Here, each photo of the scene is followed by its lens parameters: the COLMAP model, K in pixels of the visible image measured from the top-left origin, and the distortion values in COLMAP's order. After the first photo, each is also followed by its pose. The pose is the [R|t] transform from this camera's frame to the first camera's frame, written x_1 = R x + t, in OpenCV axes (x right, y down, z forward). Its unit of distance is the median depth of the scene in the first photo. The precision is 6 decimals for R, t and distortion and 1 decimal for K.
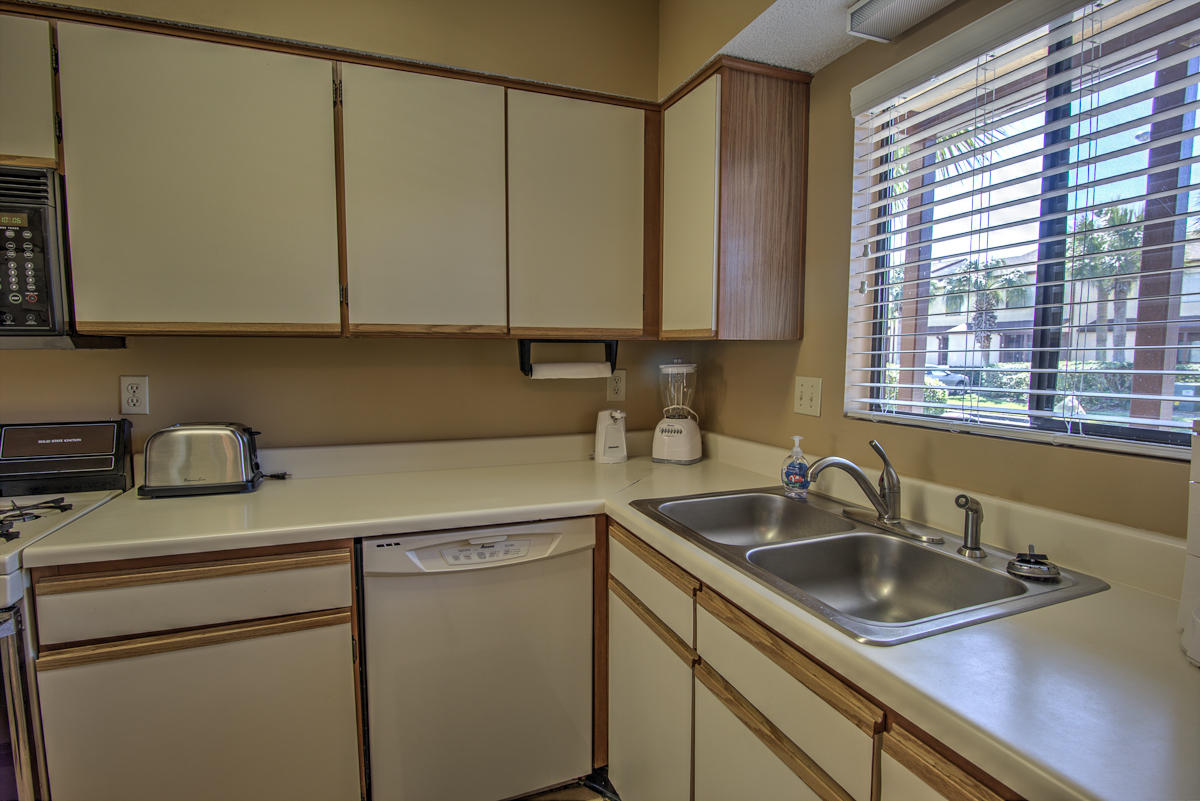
lens RADIAL K [[591.7, 0, 597.1], [0, 591.7, 400.0], [0, 0, 1]] dist [-0.025293, 0.001908]
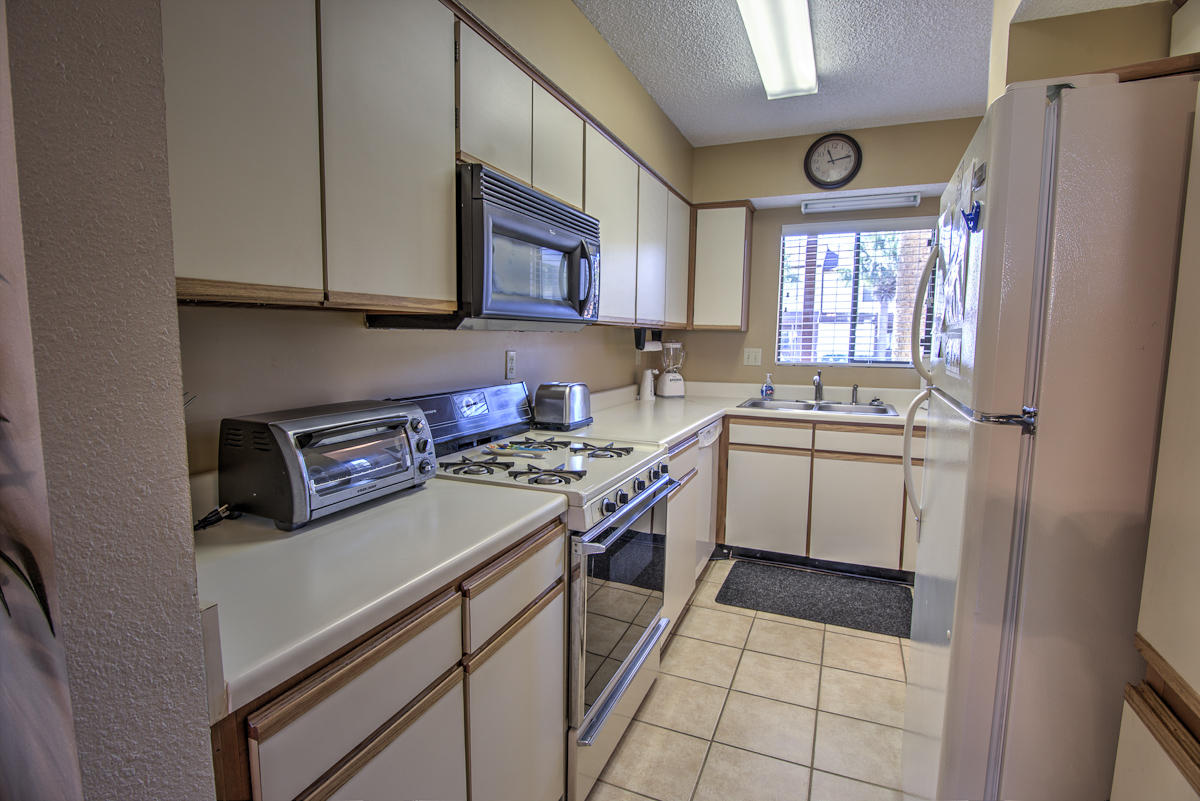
lens RADIAL K [[591.7, 0, 600.7], [0, 591.7, 397.7], [0, 0, 1]] dist [-0.025293, 0.001908]
pose [[0.682460, -0.070532, 0.727512, -1.579772], [0.051709, 0.997498, 0.048199, 0.010499], [-0.729092, 0.004725, 0.684400, -0.079472]]
